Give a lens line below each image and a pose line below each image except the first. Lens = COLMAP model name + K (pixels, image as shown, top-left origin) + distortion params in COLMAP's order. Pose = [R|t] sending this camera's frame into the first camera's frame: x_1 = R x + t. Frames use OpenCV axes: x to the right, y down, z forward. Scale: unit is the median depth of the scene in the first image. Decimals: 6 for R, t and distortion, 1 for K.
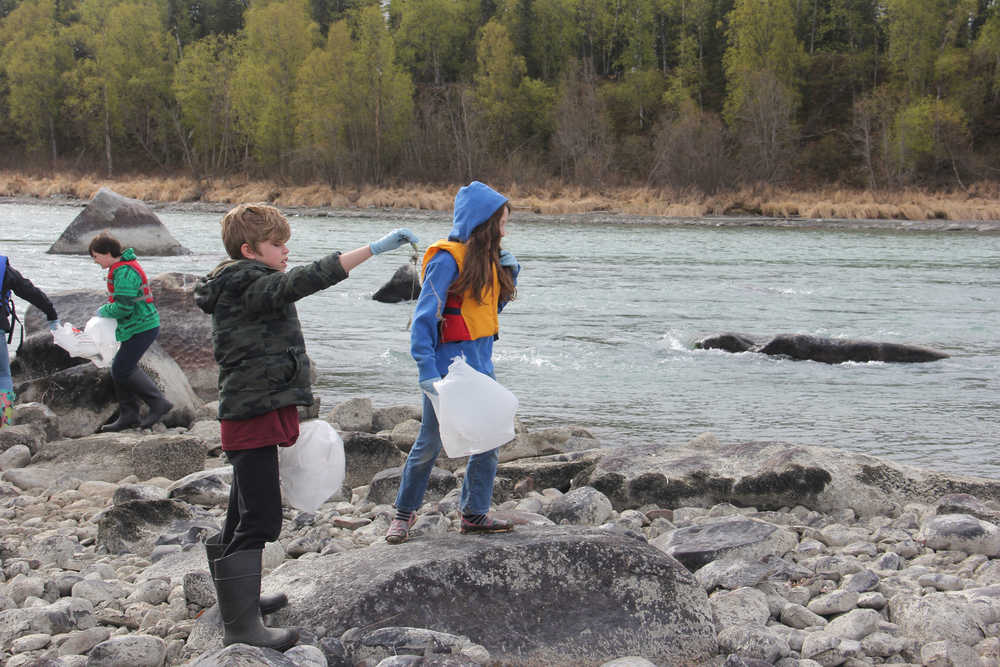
lens RADIAL K [[1577.1, 0, 500.0], [0, 1577.1, 333.5], [0, 0, 1]] dist [0.024166, 1.068739]
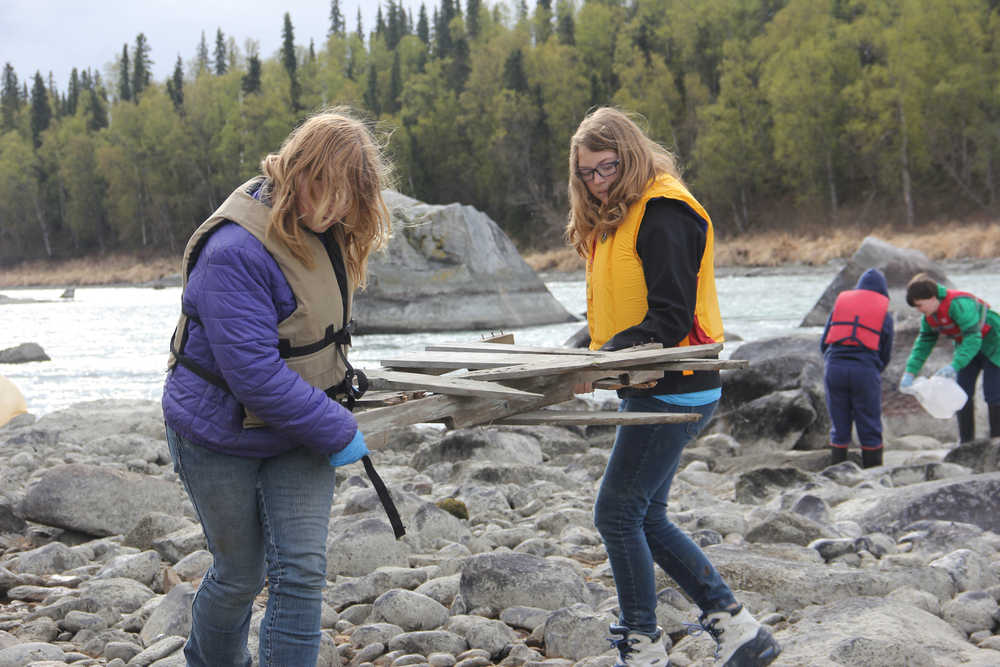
lens RADIAL K [[2525.8, 0, 500.0], [0, 2525.8, 333.5], [0, 0, 1]] dist [0.495327, 0.242140]
pose [[0.913278, -0.048579, -0.404430, 0.042442], [0.024798, 0.997652, -0.063836, 0.014509], [0.406582, 0.048271, 0.912338, -0.095338]]
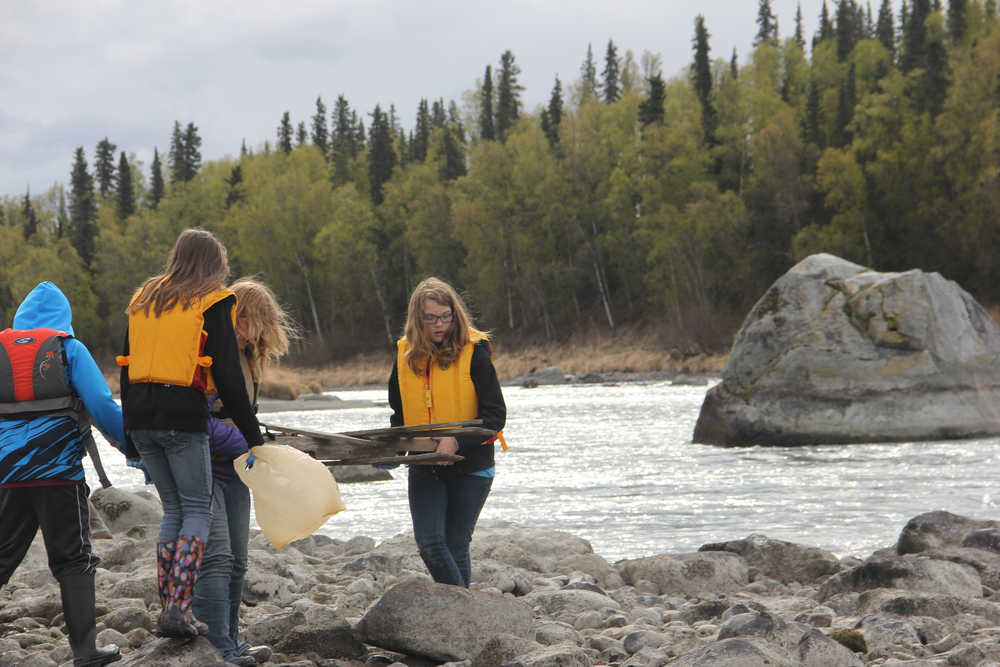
lens RADIAL K [[3560.1, 0, 500.0], [0, 3560.1, 333.5], [0, 0, 1]] dist [0.811304, -0.099125]
pose [[0.845773, -0.070162, -0.528909, 0.071668], [0.020573, 0.994867, -0.099075, 0.019097], [0.533146, 0.072913, 0.842876, -0.138590]]
